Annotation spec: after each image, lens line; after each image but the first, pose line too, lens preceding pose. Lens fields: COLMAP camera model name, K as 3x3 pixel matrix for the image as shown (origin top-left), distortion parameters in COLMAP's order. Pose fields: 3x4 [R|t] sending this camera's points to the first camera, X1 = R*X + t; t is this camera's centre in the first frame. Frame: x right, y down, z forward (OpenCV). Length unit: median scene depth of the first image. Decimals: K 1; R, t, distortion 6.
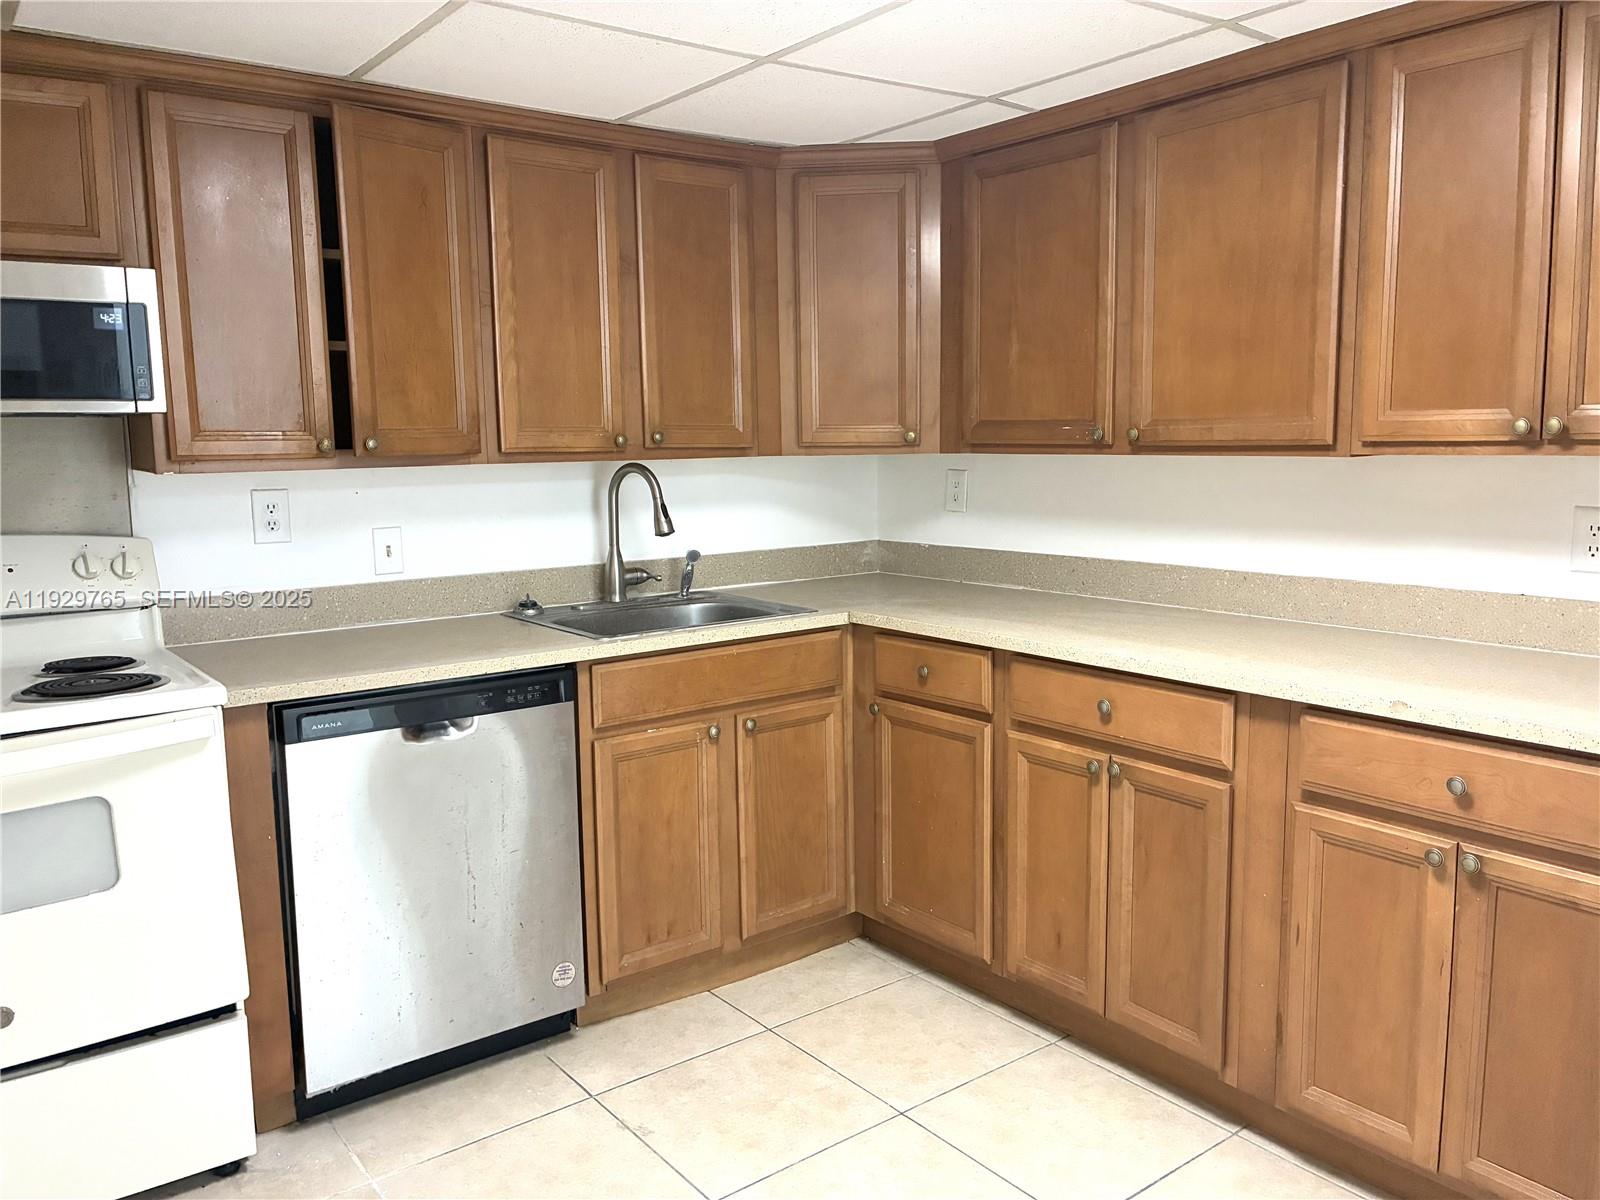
lens RADIAL K [[1209.9, 0, 804.2], [0, 1209.9, 598.5], [0, 0, 1]] dist [0.045244, -0.069930]
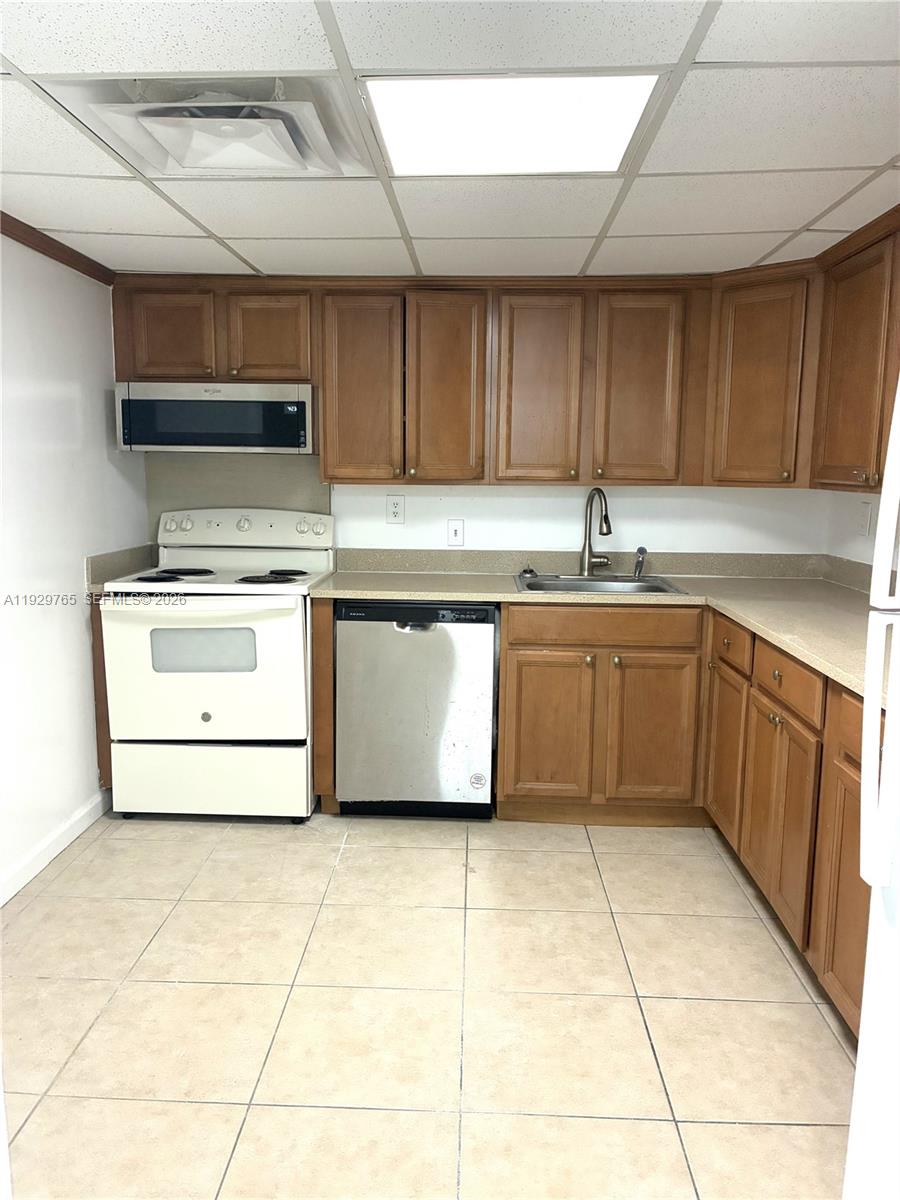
lens RADIAL K [[907.4, 0, 445.4], [0, 907.4, 601.3], [0, 0, 1]] dist [0.045244, -0.069930]
pose [[0.767756, 0.113806, -0.630555, 0.524772], [-0.107861, 0.993012, 0.047894, -0.001507], [0.631599, 0.031241, 0.774665, -0.036533]]
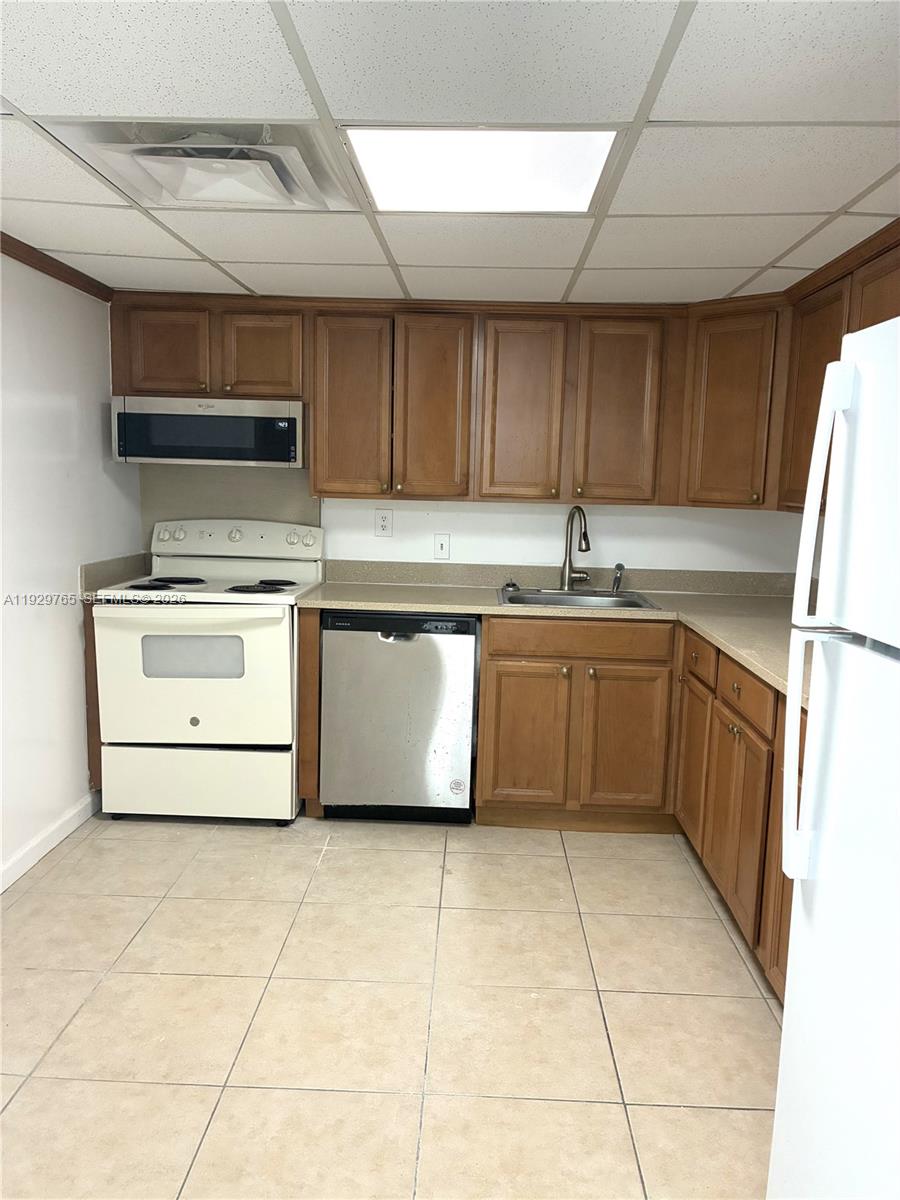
lens RADIAL K [[907.4, 0, 461.1], [0, 907.4, 607.3], [0, 0, 1]] dist [0.045244, -0.069930]
pose [[0.777077, 0.122161, -0.617437, 0.571012], [-0.123804, 0.991486, 0.040353, -0.007444], [0.617109, 0.045084, 0.785585, -0.057756]]
